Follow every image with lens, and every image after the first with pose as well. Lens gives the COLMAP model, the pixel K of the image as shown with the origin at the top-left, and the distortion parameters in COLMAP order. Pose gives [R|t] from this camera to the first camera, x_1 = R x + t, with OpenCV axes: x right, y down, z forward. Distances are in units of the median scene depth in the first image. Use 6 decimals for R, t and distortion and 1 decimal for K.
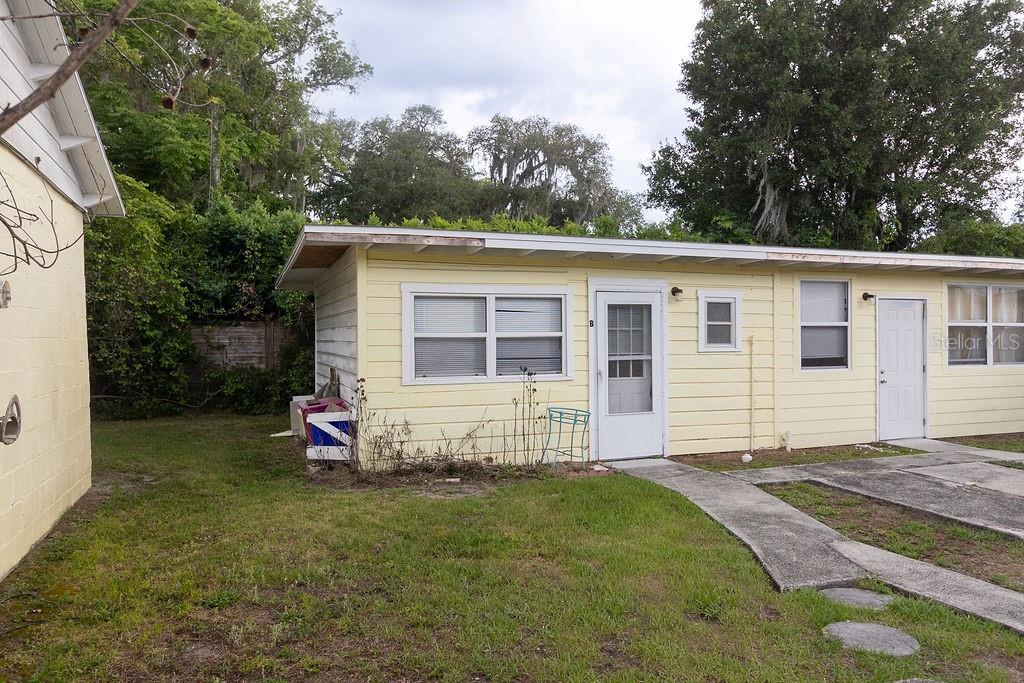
lens RADIAL K [[713.2, 0, 509.2], [0, 713.2, 343.5], [0, 0, 1]] dist [0.009902, -0.009207]
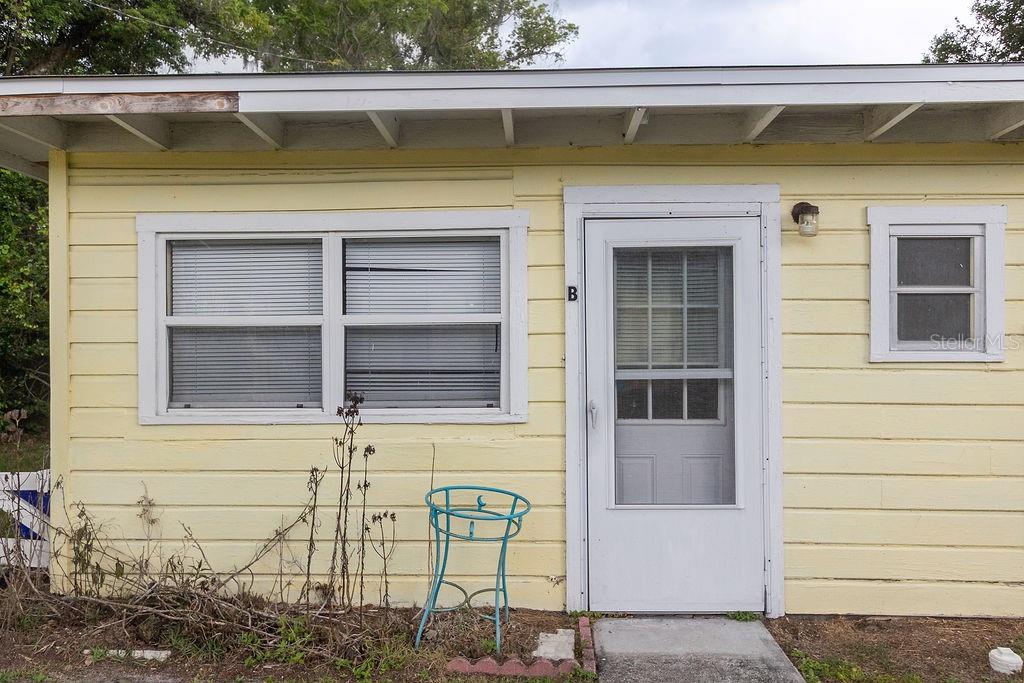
lens RADIAL K [[713.2, 0, 513.5], [0, 713.2, 341.1], [0, 0, 1]] dist [0.009902, -0.009207]
pose [[0.924035, 0.001577, -0.382306, 0.237731], [-0.003526, 0.999984, -0.004397, 0.002766], [0.382293, 0.005411, 0.924025, 0.562688]]
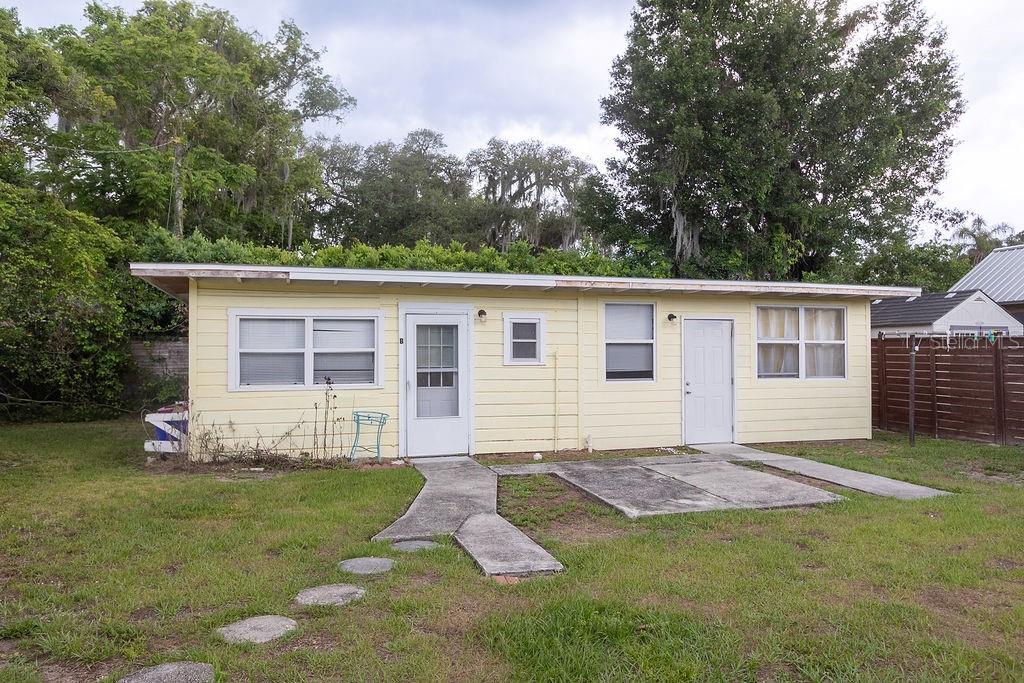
lens RADIAL K [[713.2, 0, 511.0], [0, 713.2, 340.9], [0, 0, 1]] dist [0.009902, -0.009207]
pose [[0.998331, 0.002067, -0.057713, 0.350652], [-0.003366, 0.999743, -0.022425, -0.002043], [0.057652, 0.022582, 0.998081, -0.166426]]
